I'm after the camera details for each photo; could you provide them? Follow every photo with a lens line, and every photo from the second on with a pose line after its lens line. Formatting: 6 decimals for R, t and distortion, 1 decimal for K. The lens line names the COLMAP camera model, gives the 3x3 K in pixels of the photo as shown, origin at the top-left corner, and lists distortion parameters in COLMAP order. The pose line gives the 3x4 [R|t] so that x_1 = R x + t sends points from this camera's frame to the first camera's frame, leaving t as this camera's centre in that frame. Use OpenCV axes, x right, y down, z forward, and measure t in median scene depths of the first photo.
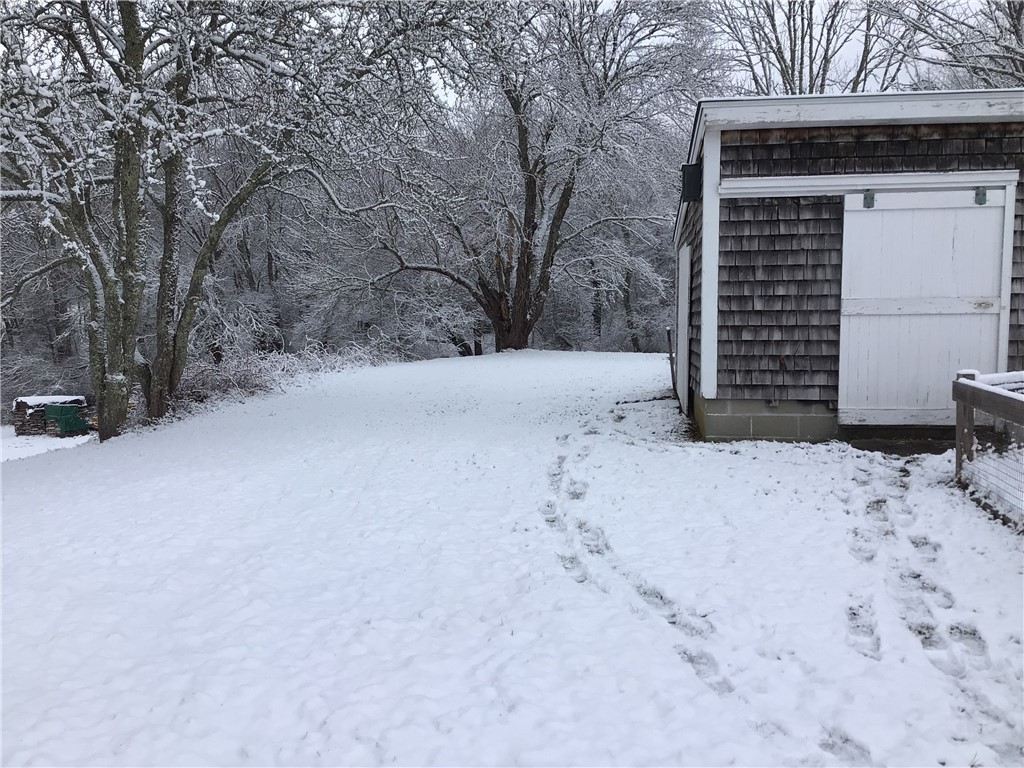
lens RADIAL K [[942.8, 0, 512.0], [0, 942.8, 384.0], [0, 0, 1]] dist [0.072143, -0.107730]
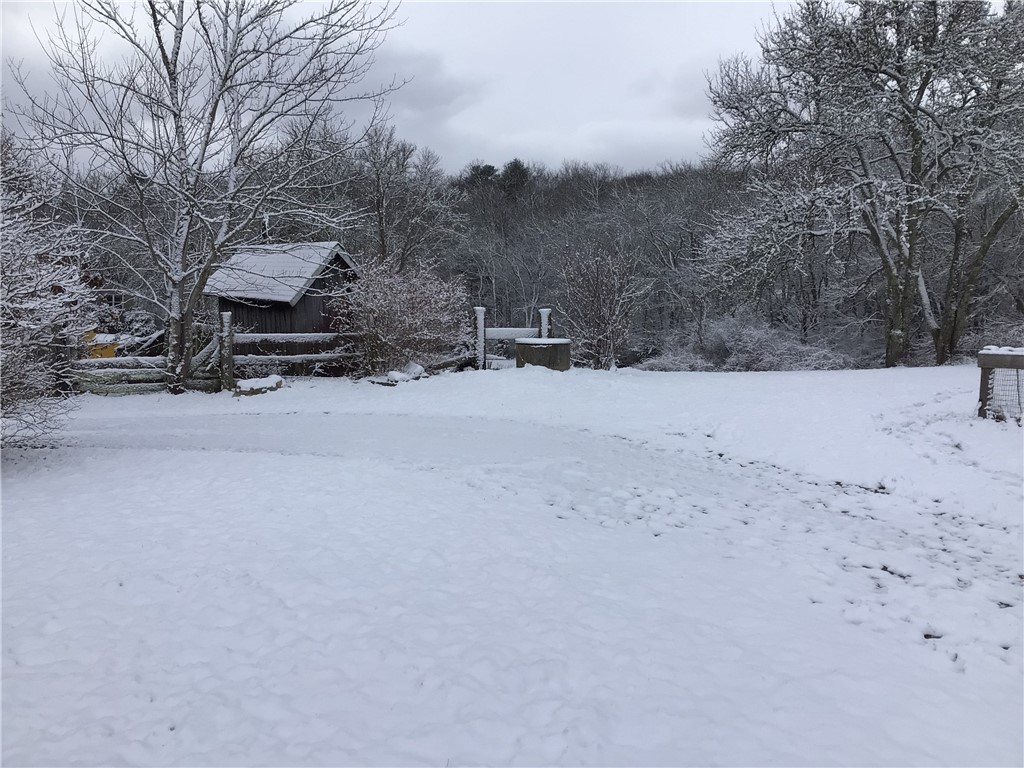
lens RADIAL K [[942.8, 0, 512.0], [0, 942.8, 384.0], [0, 0, 1]] dist [0.072143, -0.107730]
pose [[0.588430, 0.091535, -0.803350, 0.872175], [-0.078835, 0.995332, 0.055665, 0.069915], [0.804696, 0.030577, 0.592900, -0.879416]]
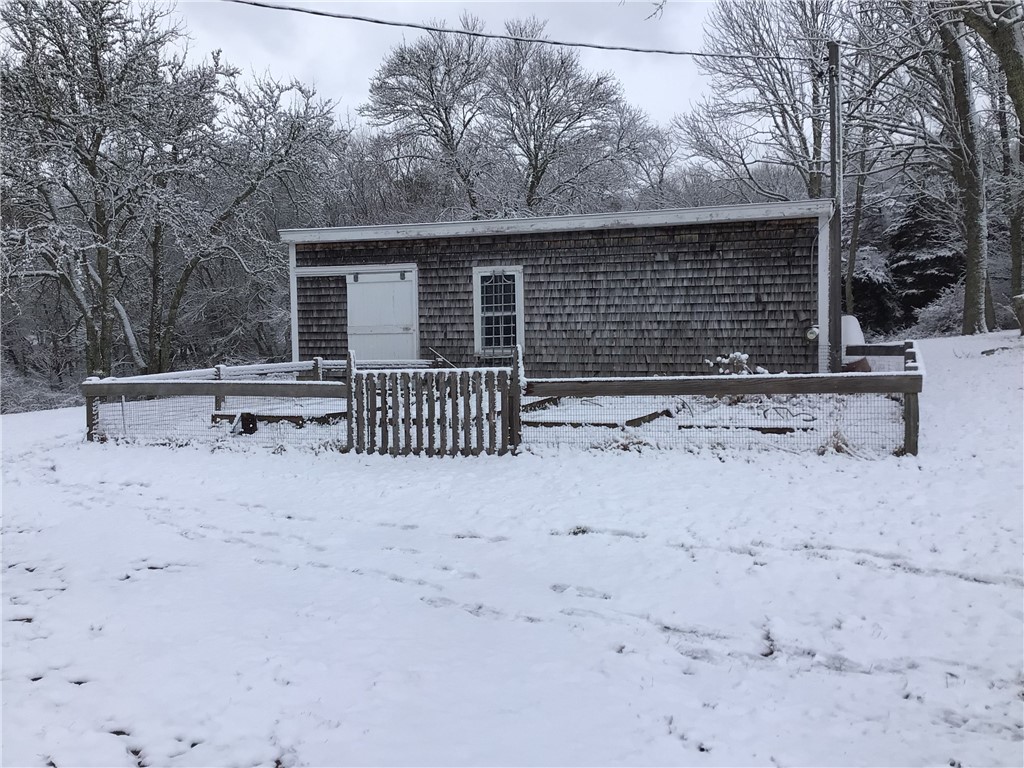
lens RADIAL K [[942.8, 0, 512.0], [0, 942.8, 384.0], [0, 0, 1]] dist [0.072143, -0.107730]
pose [[0.978266, 0.003735, -0.207321, 1.098909], [-0.008743, 0.999692, -0.023245, 0.076744], [0.207170, 0.024552, 0.977997, -0.887300]]
